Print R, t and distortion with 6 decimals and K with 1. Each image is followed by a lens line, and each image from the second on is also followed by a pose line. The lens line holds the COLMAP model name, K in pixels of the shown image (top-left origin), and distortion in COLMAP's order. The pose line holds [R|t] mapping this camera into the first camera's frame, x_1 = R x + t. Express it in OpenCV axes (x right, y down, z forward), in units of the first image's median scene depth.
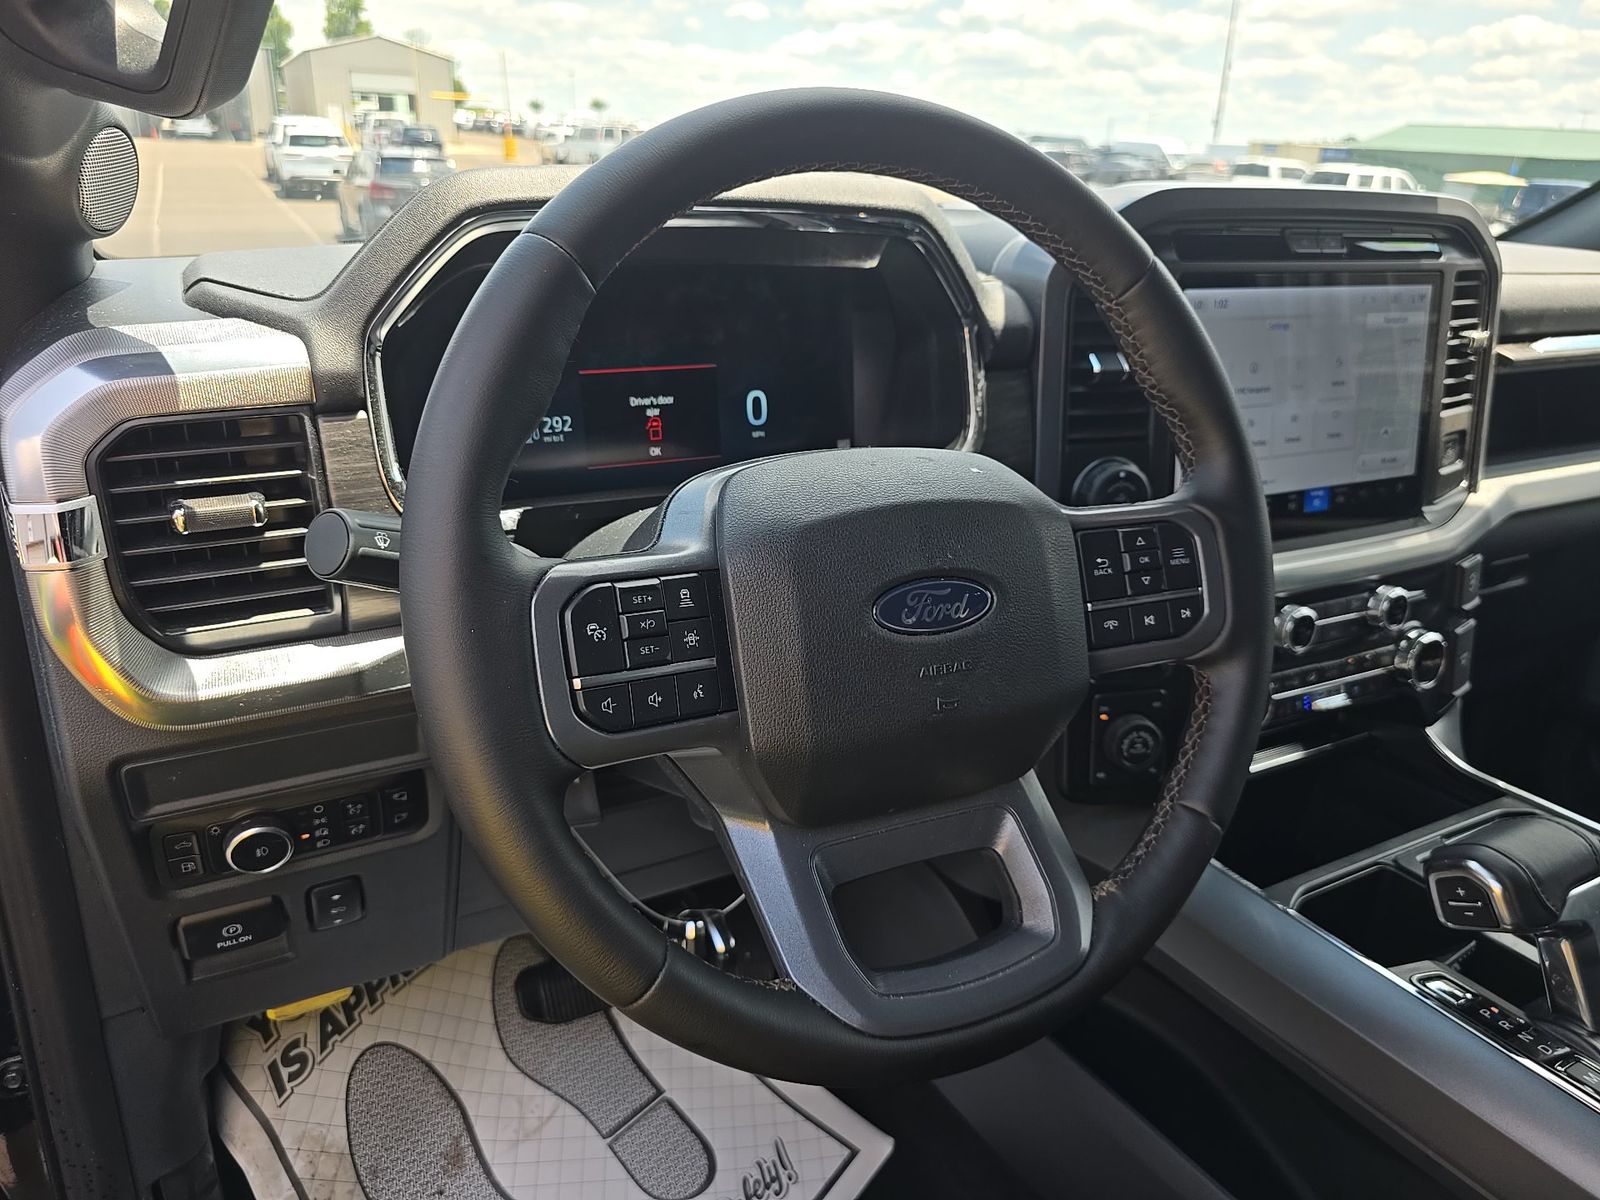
lens RADIAL K [[1109.4, 0, 814.8], [0, 1109.4, 608.4], [0, 0, 1]] dist [0.043573, -0.058115]
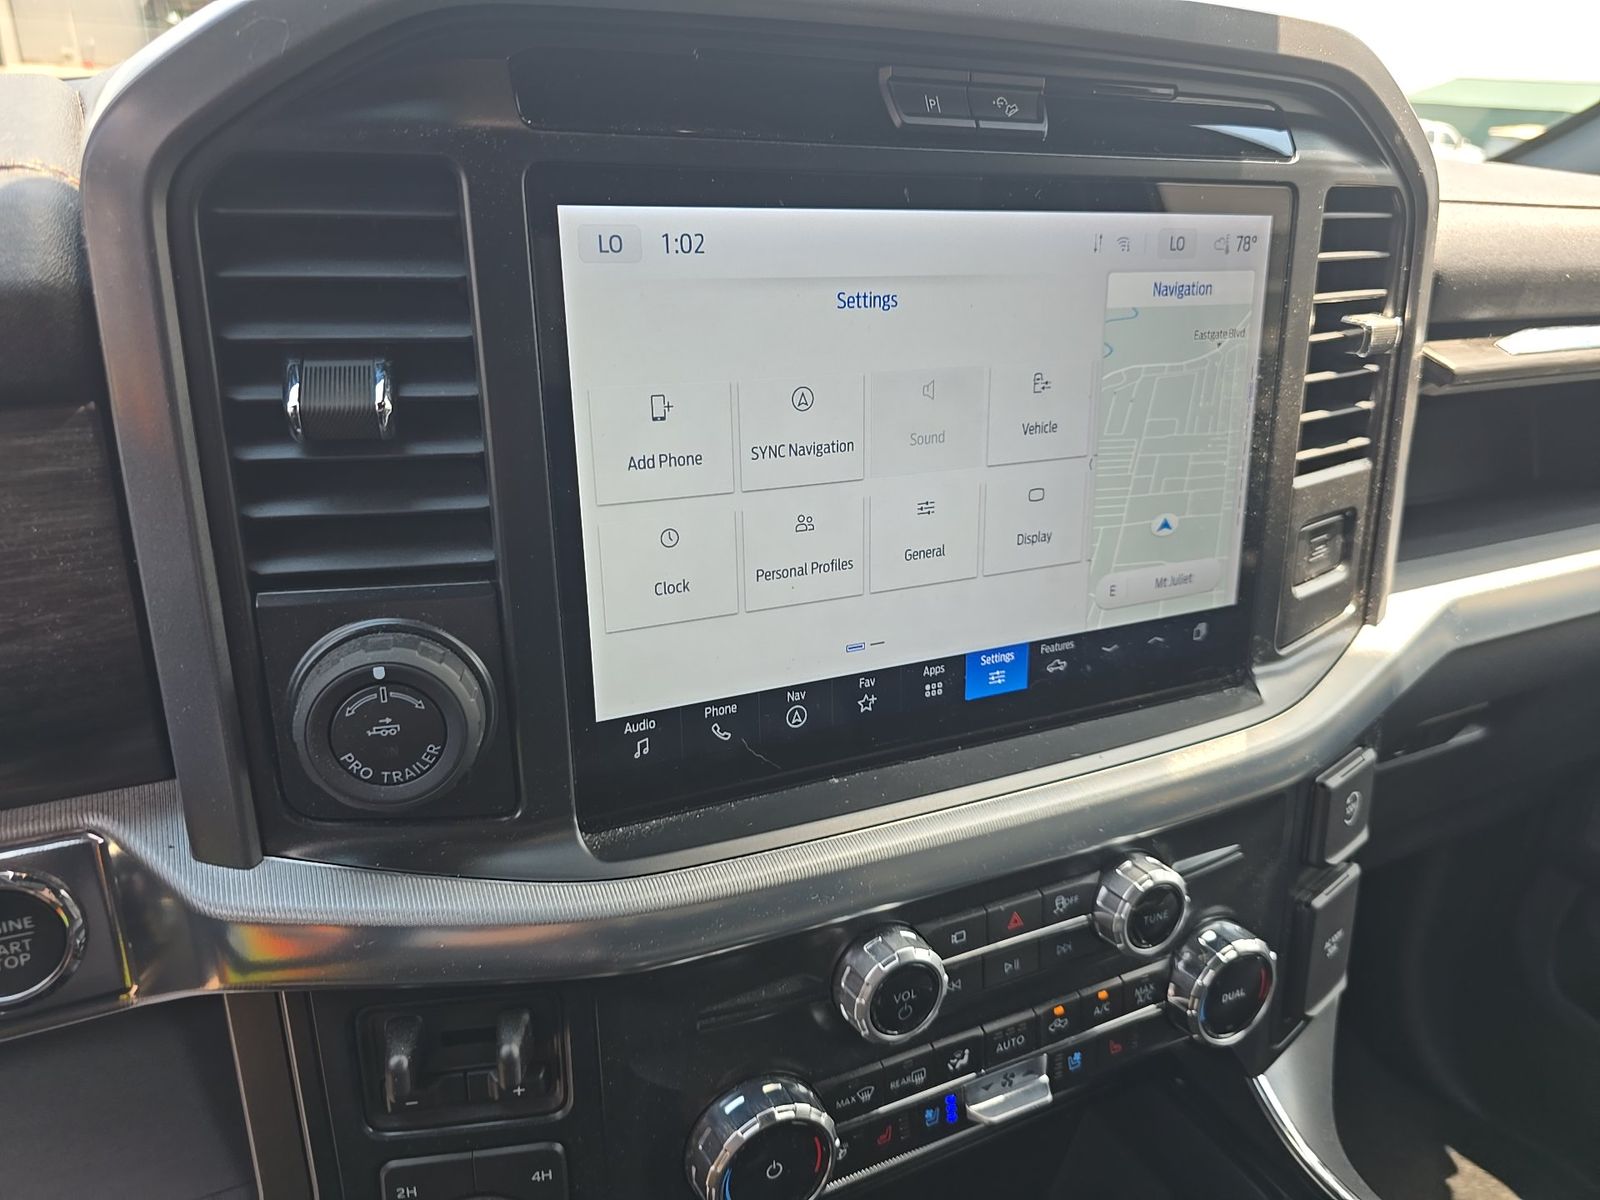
lens RADIAL K [[1109.4, 0, 814.8], [0, 1109.4, 608.4], [0, 0, 1]] dist [0.043573, -0.058115]
pose [[0.999478, 0.025078, -0.020358, 0.356263], [-0.024179, 0.998770, 0.043294, -0.133334], [0.021419, -0.042779, 0.998855, 0.495512]]
